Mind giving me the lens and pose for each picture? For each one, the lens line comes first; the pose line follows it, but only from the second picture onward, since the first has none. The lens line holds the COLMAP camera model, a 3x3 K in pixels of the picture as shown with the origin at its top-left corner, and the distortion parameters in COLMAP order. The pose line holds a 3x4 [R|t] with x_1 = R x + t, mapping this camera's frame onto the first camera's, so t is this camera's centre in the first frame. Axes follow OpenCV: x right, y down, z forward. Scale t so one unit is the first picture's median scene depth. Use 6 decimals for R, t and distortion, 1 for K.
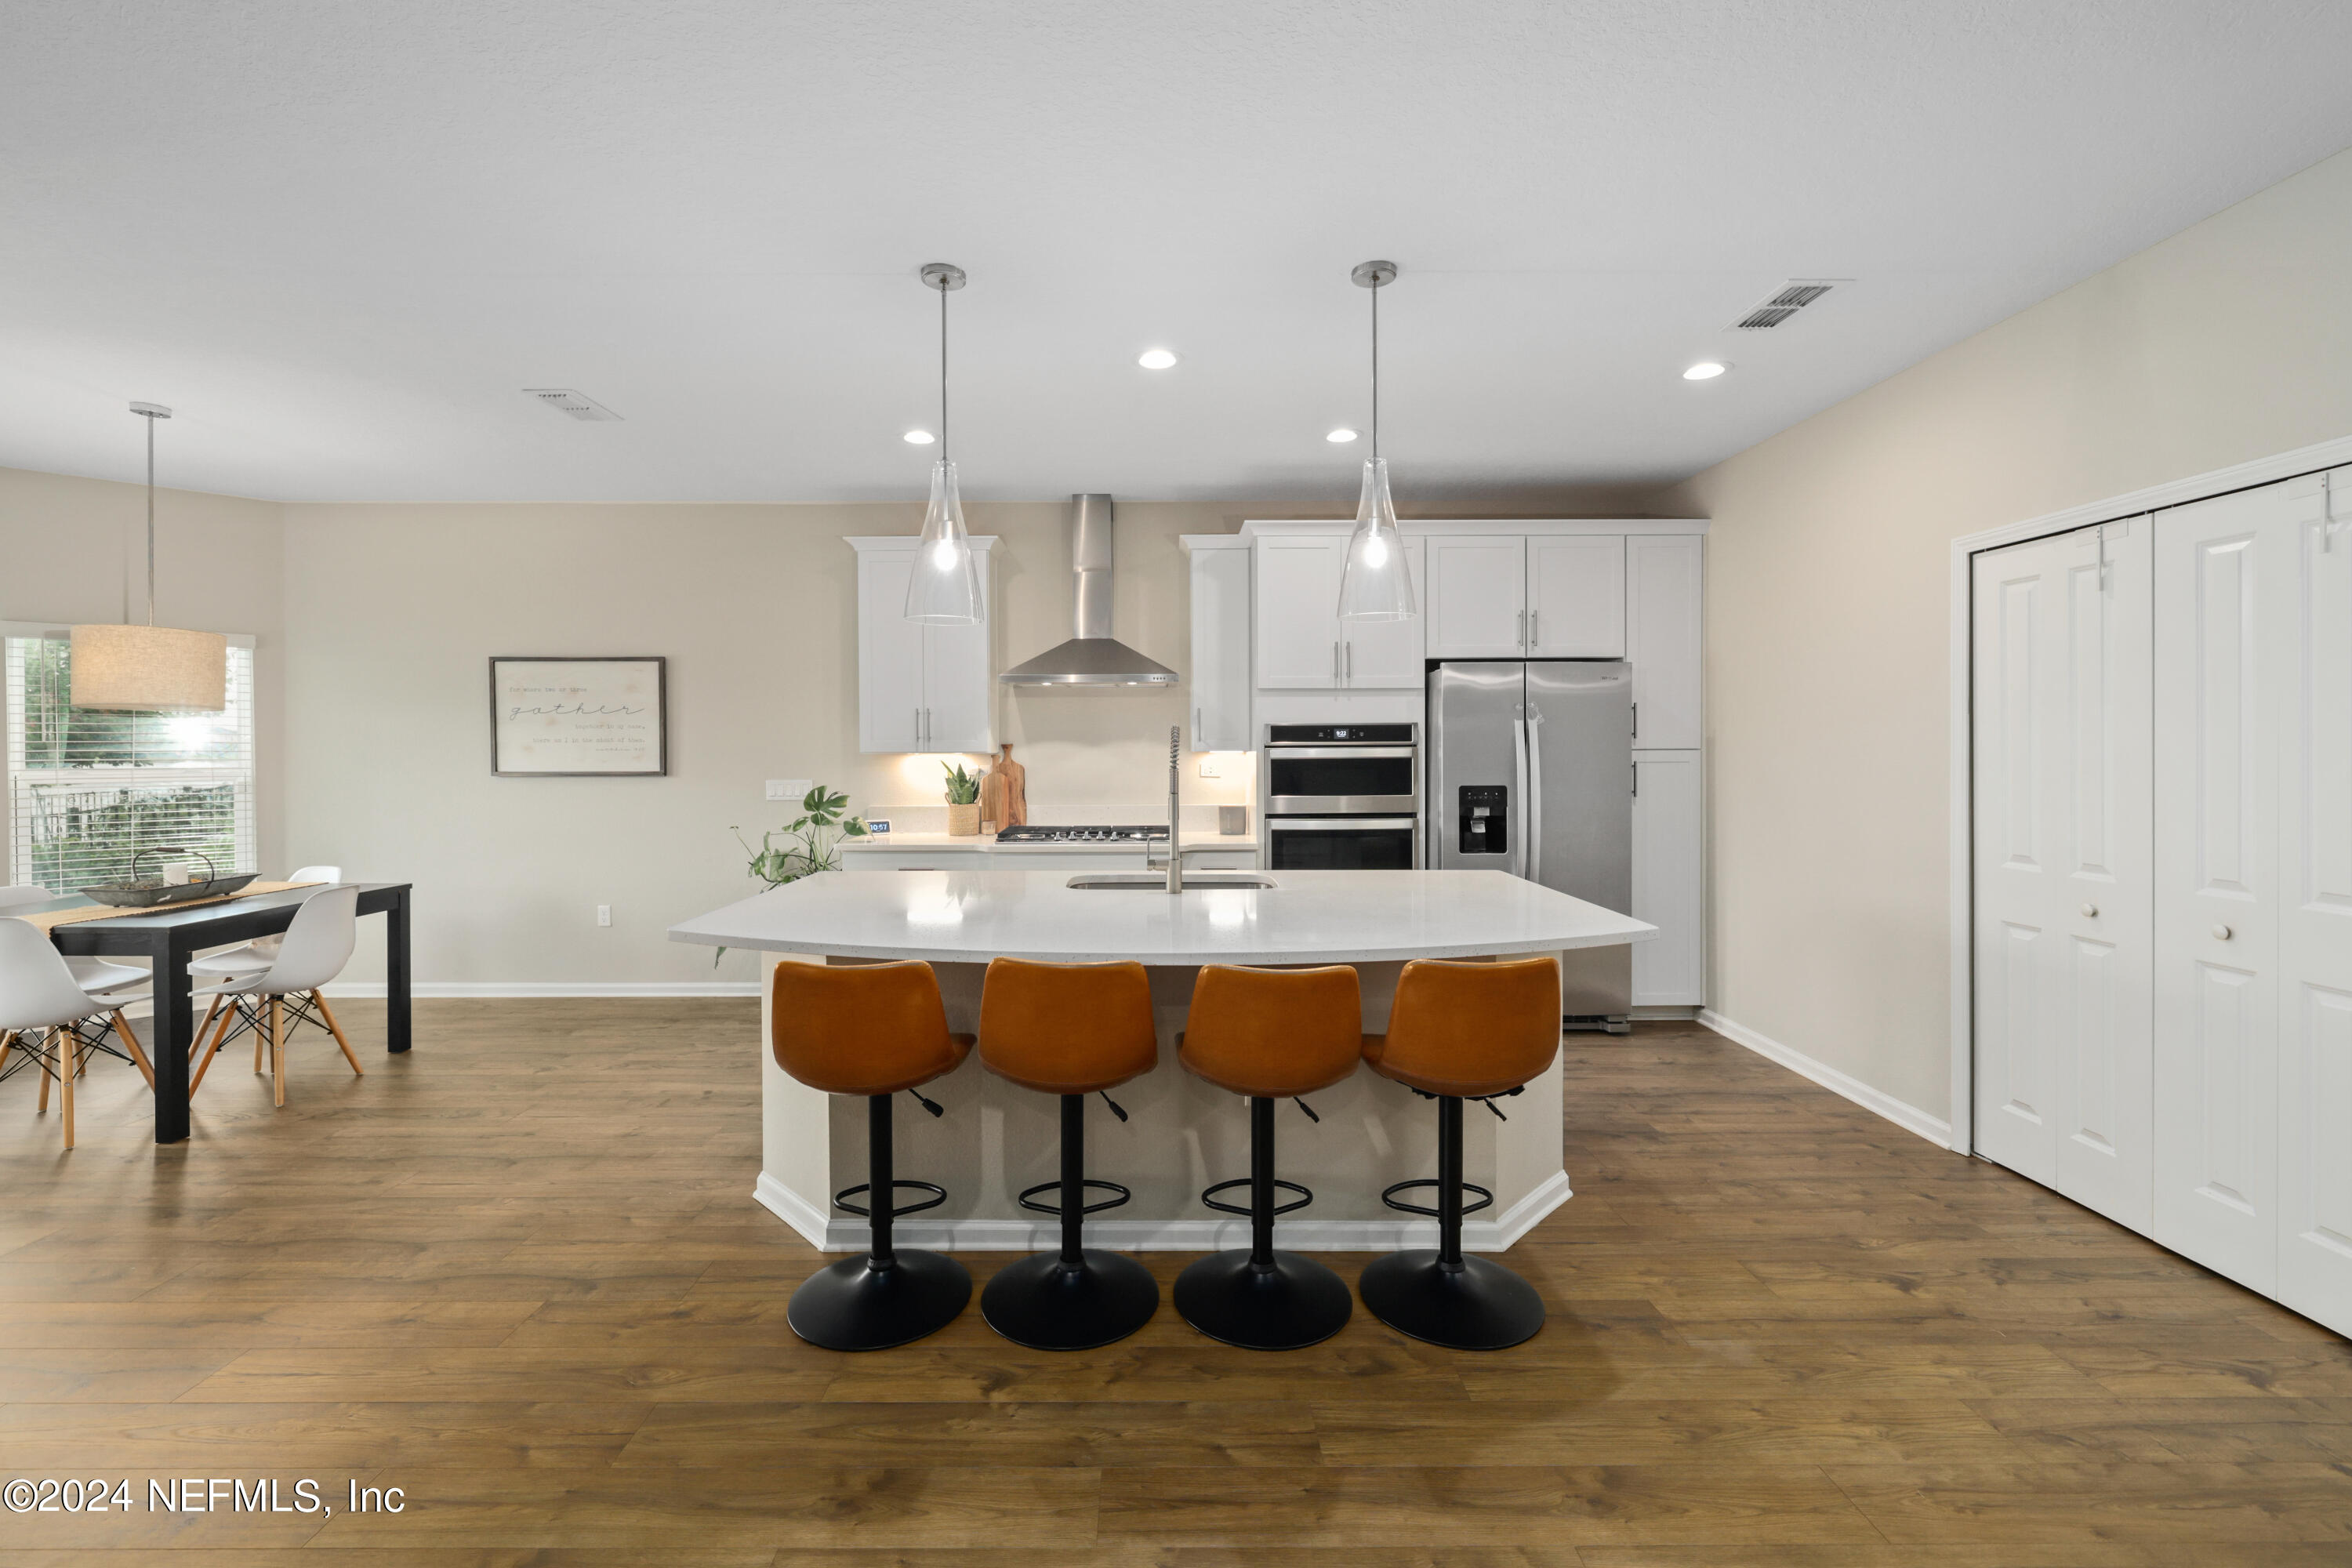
lens RADIAL K [[983.5, 0, 1150.9], [0, 983.5, 754.5], [0, 0, 1]] dist [0.000665, -0.000160]
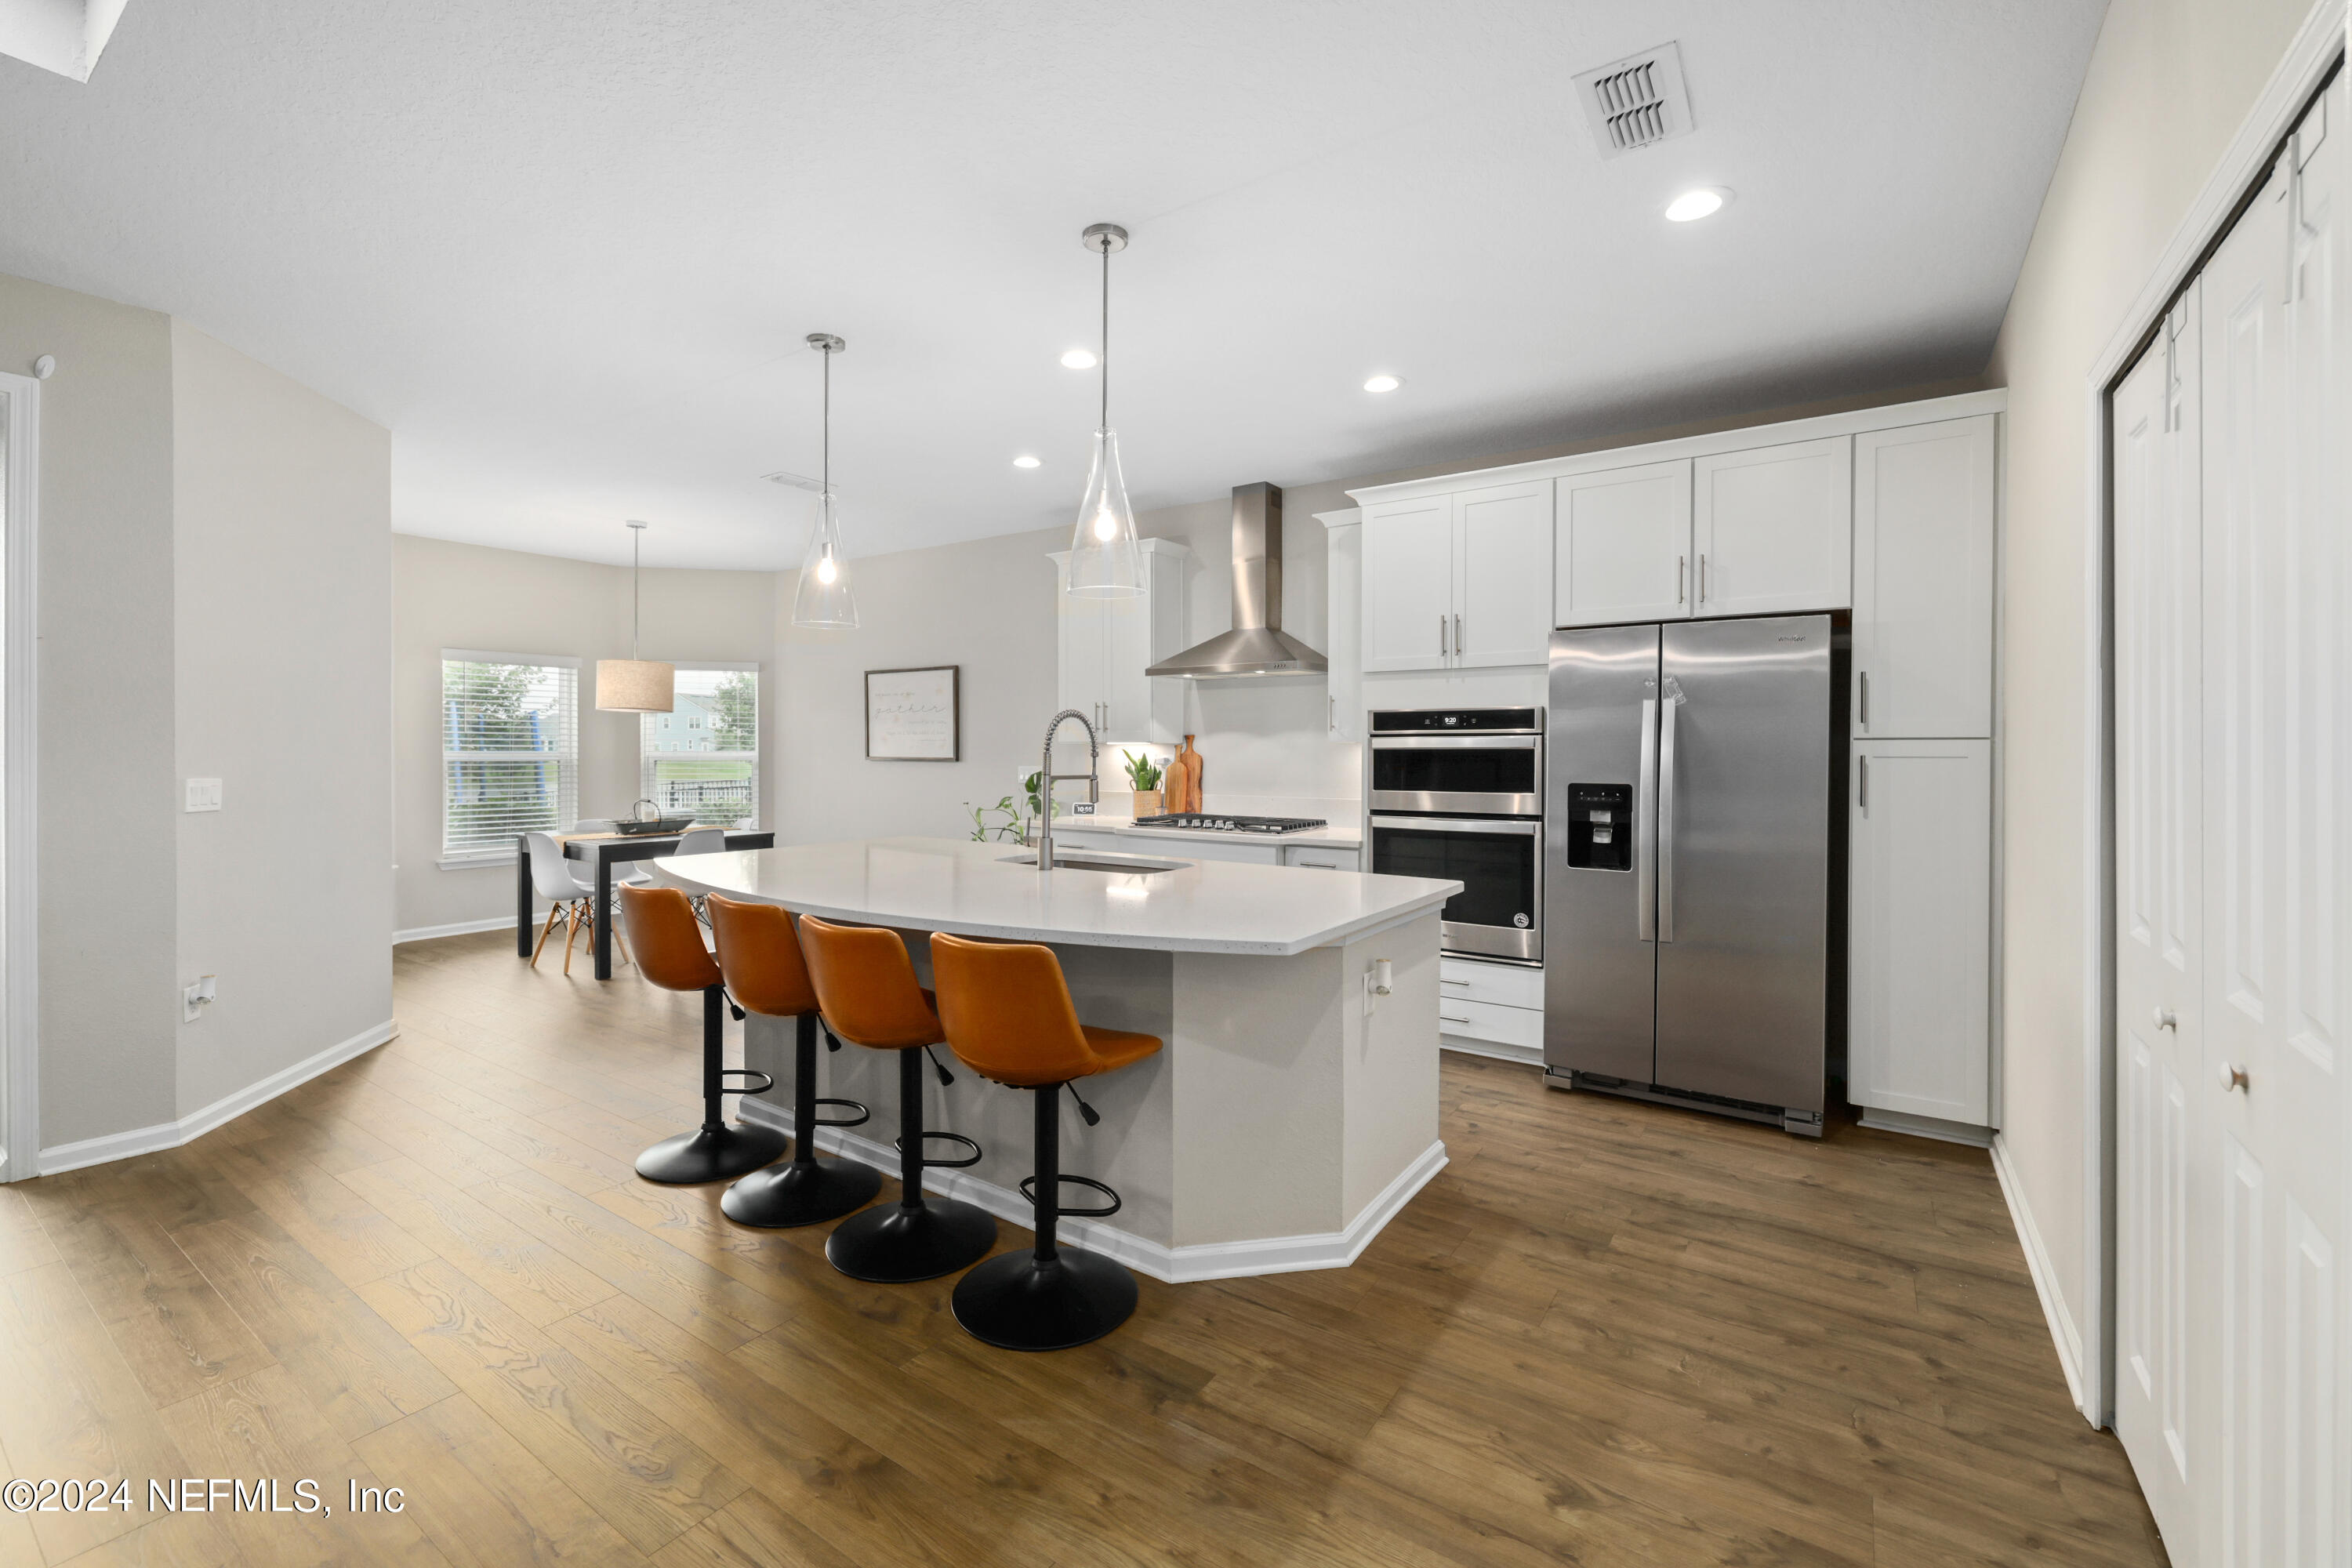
lens RADIAL K [[983.5, 0, 1157.1], [0, 983.5, 764.9], [0, 0, 1]] dist [0.000665, -0.000160]
pose [[0.818444, 0.014986, -0.574391, 0.481123], [-0.010406, 0.999882, 0.011260, 0.010997], [0.574493, -0.003239, 0.818503, 0.142765]]
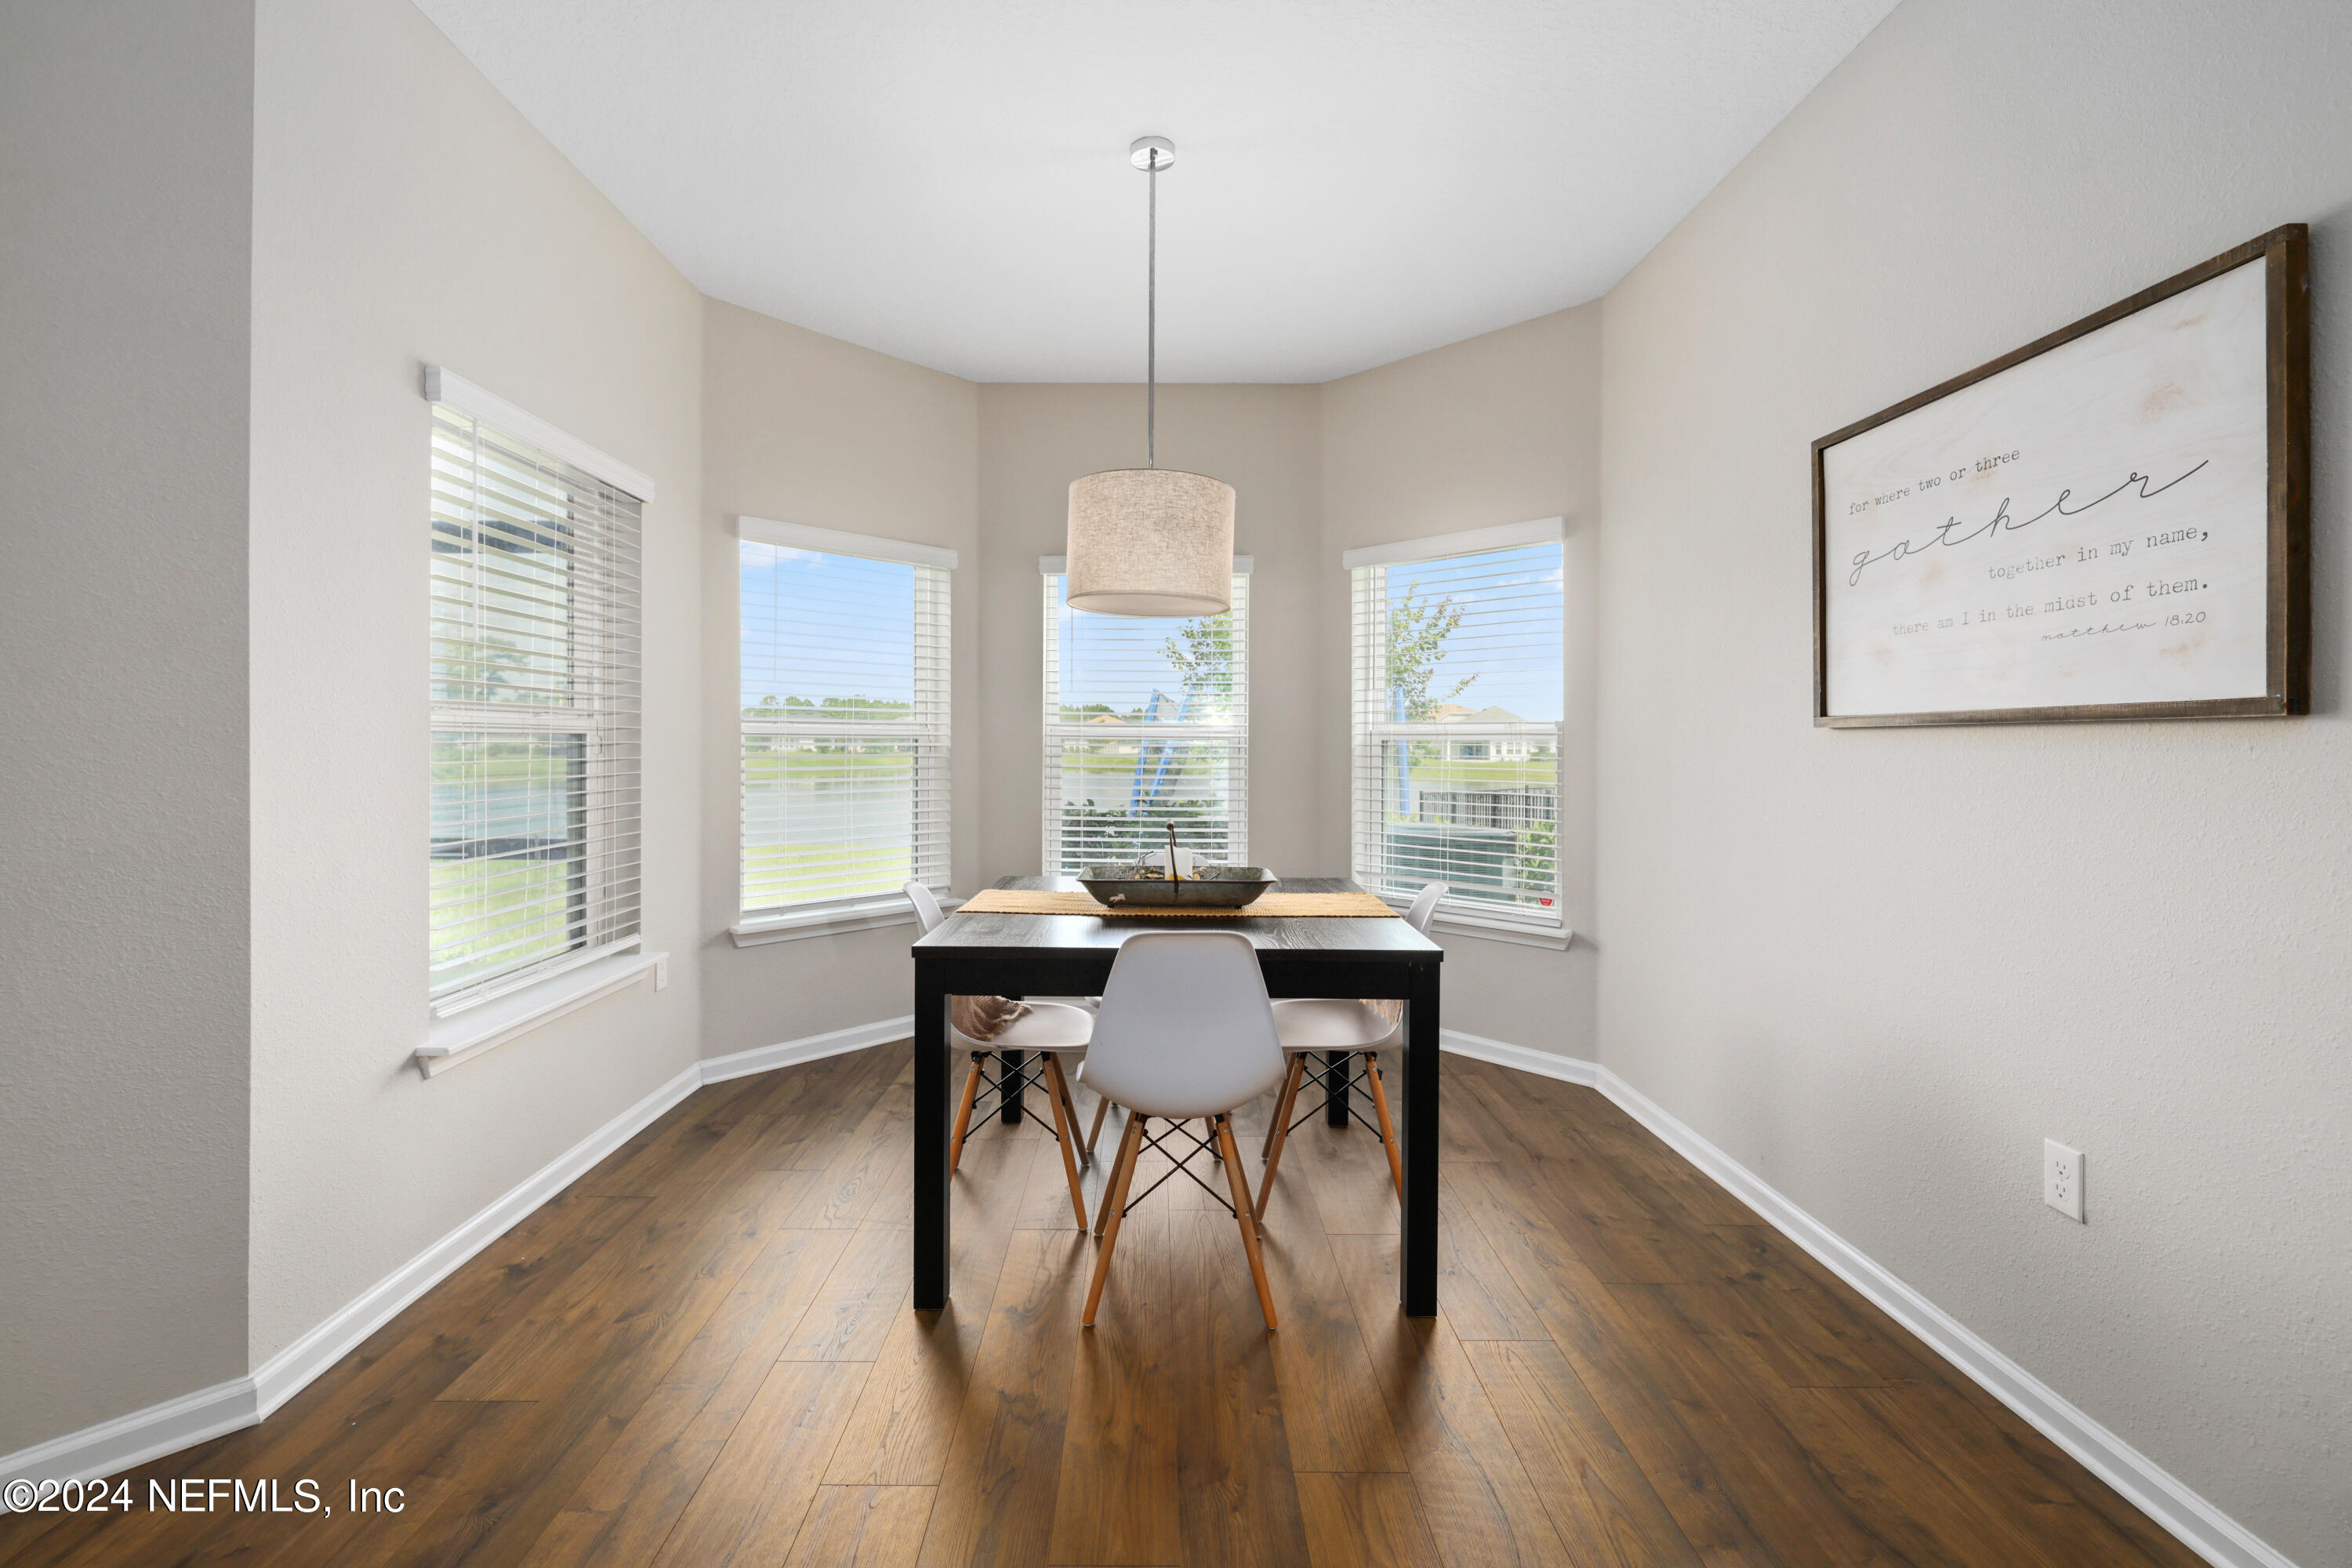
lens RADIAL K [[983.5, 0, 1128.5], [0, 983.5, 756.6], [0, 0, 1]] dist [0.000665, -0.000160]
pose [[-0.034973, 0.013476, -0.999297, -0.271364], [-0.004345, 0.999898, 0.013636, 0.033540], [0.999379, 0.004819, -0.034910, 0.810877]]
